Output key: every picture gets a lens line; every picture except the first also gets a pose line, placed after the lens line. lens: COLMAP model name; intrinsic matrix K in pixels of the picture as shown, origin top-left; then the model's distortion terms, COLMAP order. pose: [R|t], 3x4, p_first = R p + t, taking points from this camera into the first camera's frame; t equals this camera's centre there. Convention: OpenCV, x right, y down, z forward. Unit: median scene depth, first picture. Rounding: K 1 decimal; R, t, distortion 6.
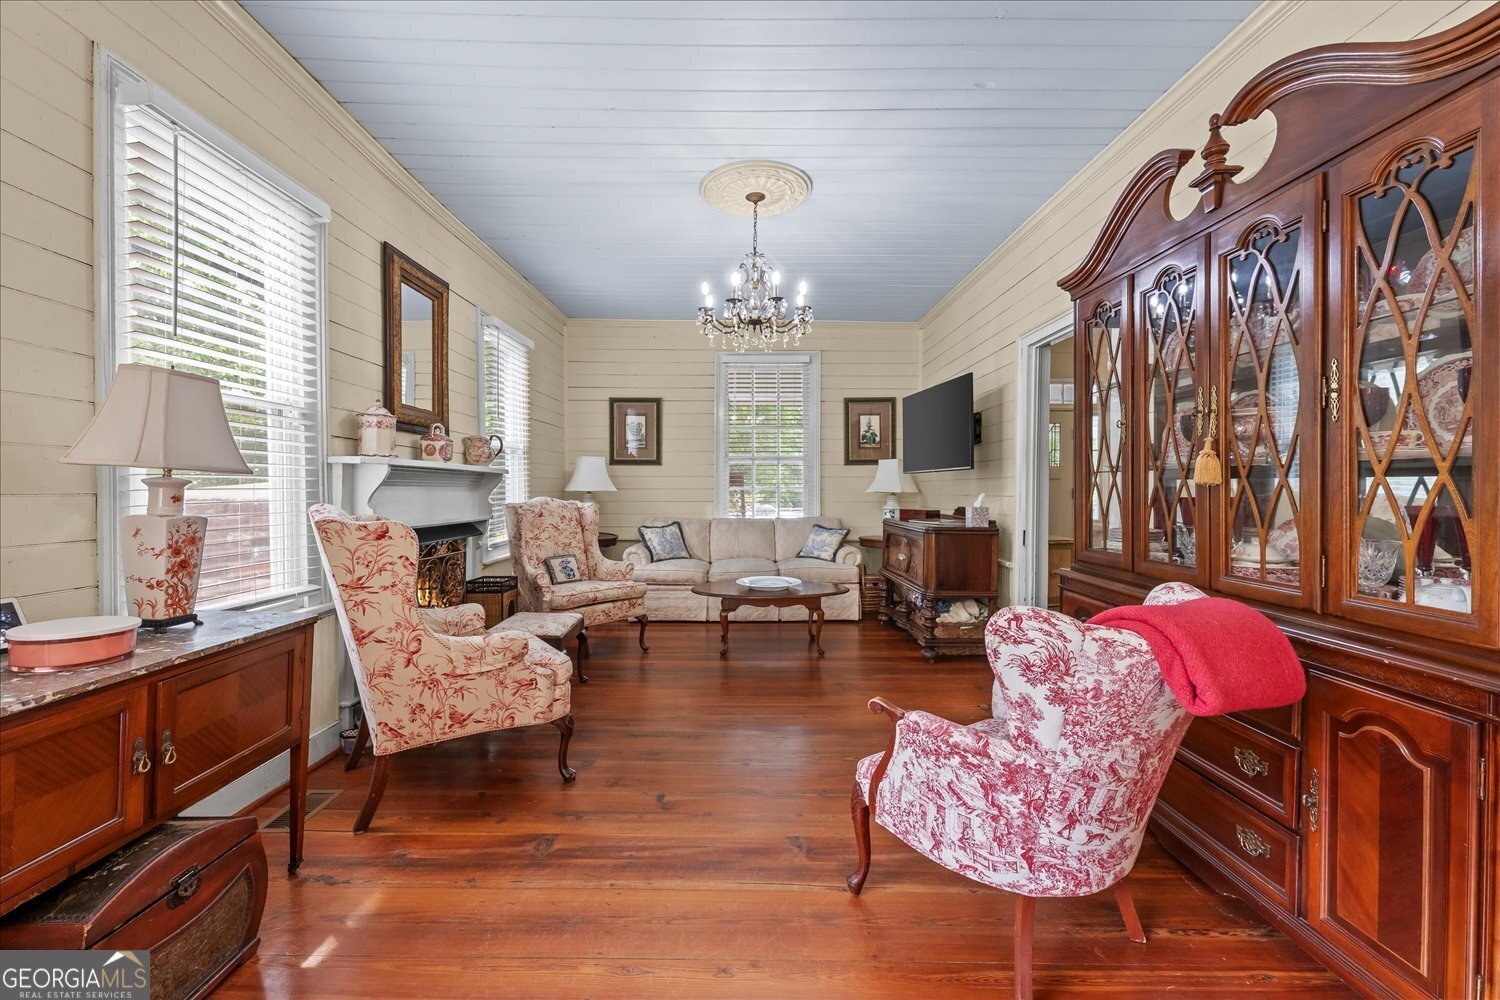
lens RADIAL K [[602.4, 0, 738.7], [0, 602.4, 490.3], [0, 0, 1]] dist [0.000649, 0.000732]
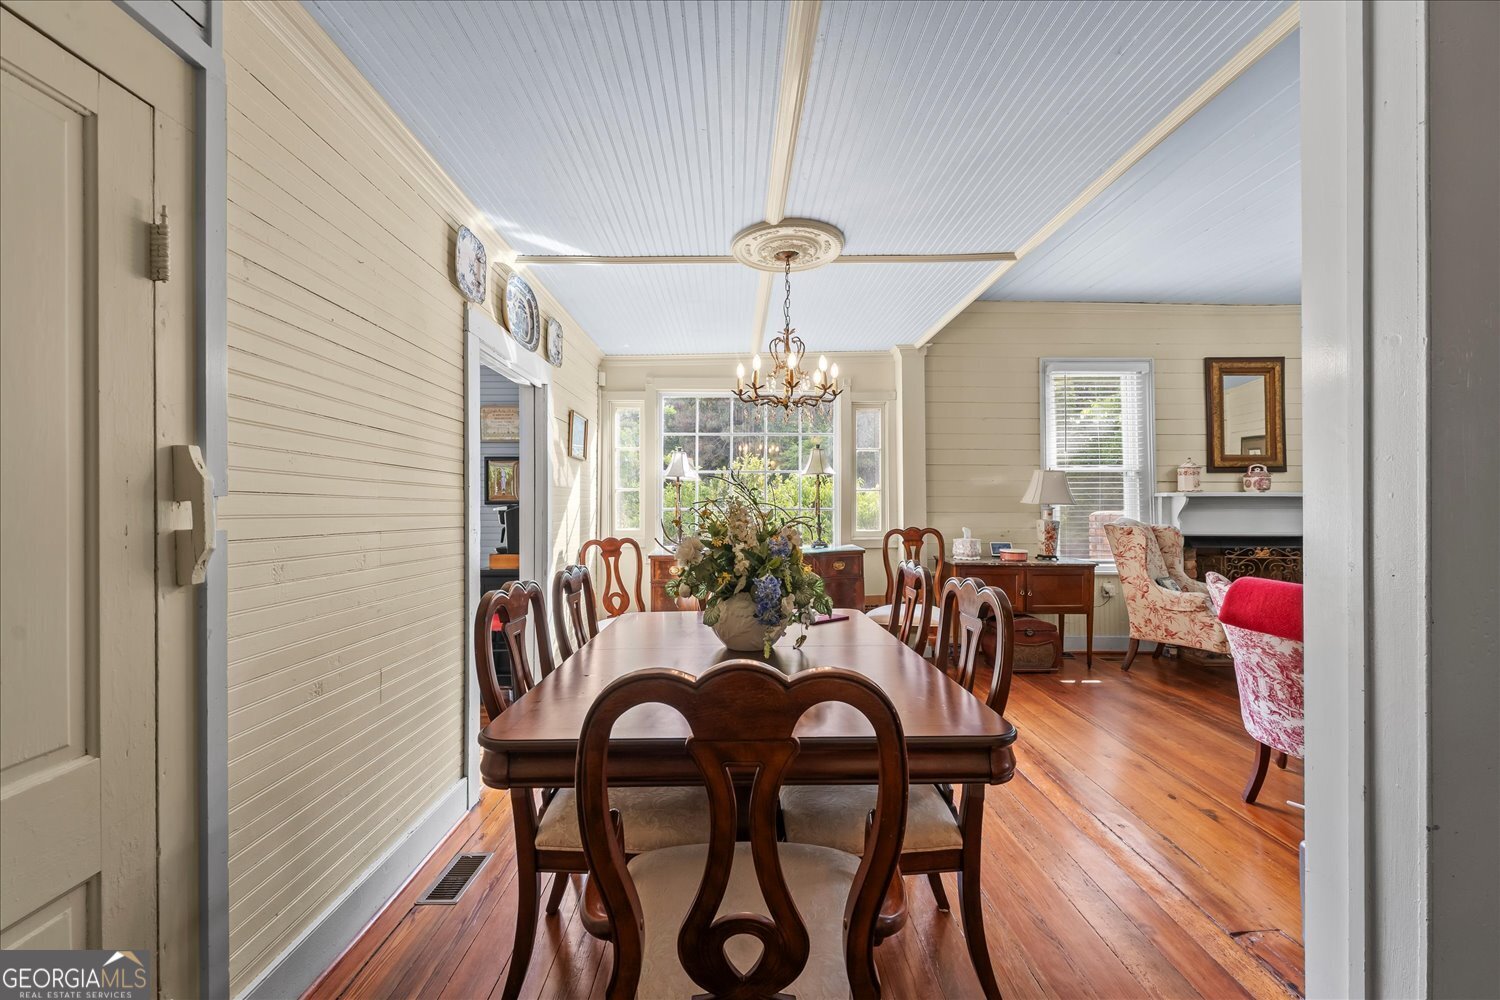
lens RADIAL K [[602.4, 0, 754.0], [0, 602.4, 502.3], [0, 0, 1]] dist [0.000649, 0.000732]
pose [[0.021937, -0.005461, -0.999744, 0.916014], [-0.003028, 0.999980, -0.005529, -0.010487], [0.999755, 0.003148, 0.021920, -0.224862]]
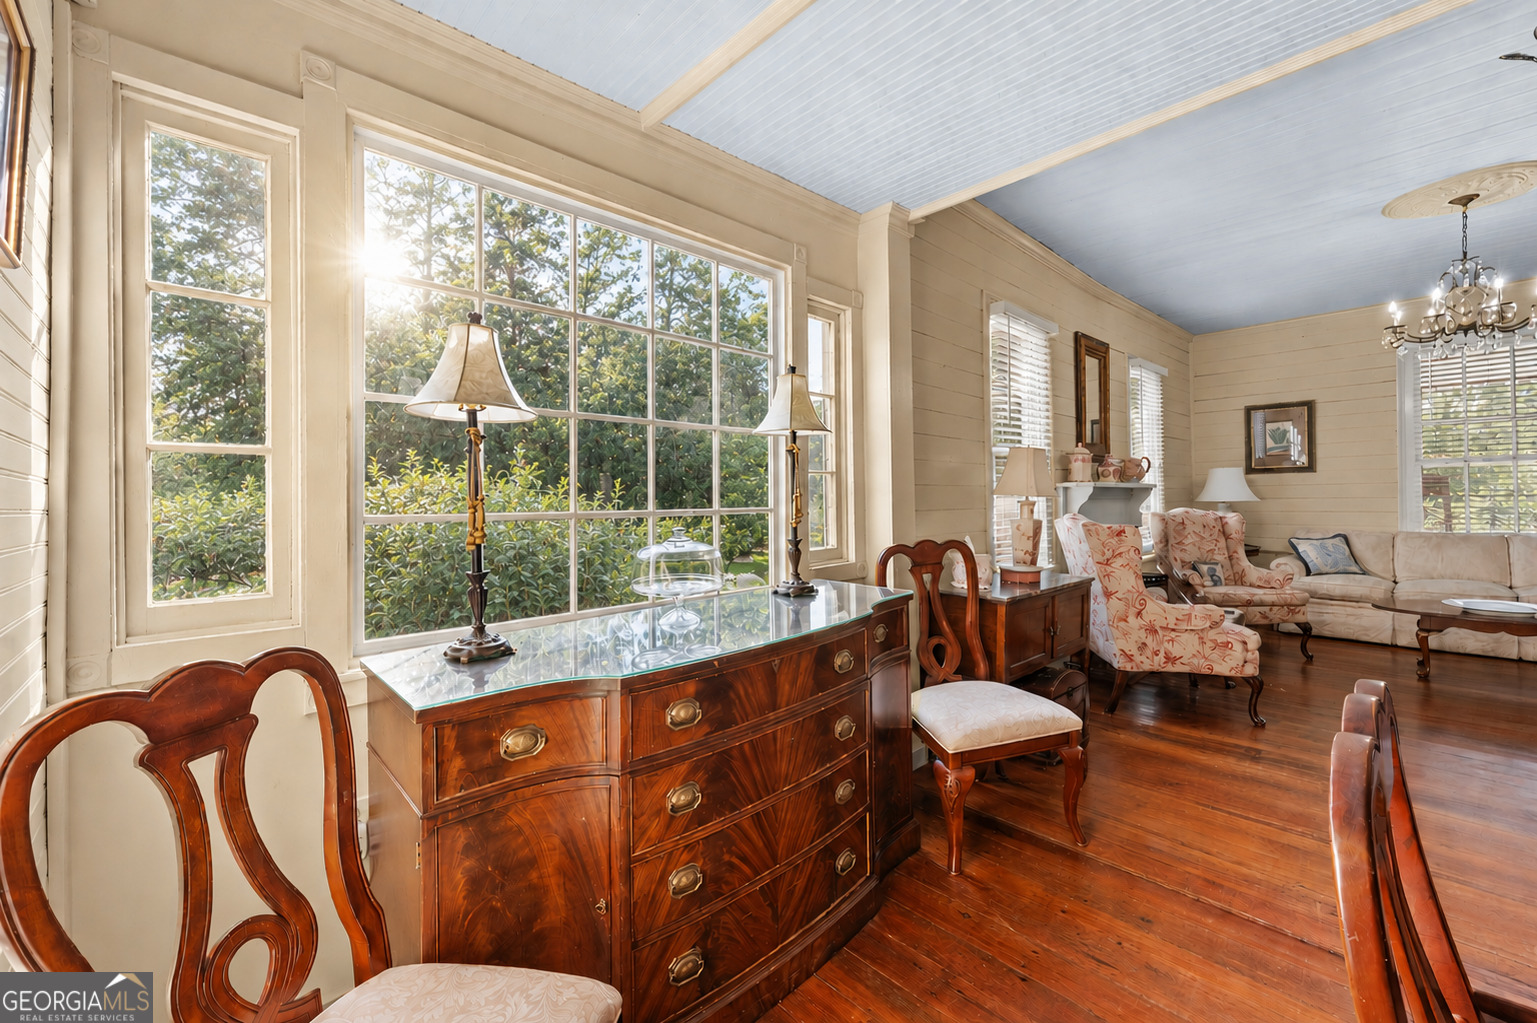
lens RADIAL K [[617.3, 0, 762.2], [0, 617.3, 491.9], [0, 0, 1]] dist [0.000649, 0.000732]
pose [[0.676999, -0.016678, -0.735795, -0.012082], [0.010606, 0.999860, -0.012905, -0.015639], [0.735907, 0.000933, 0.677082, -0.510723]]
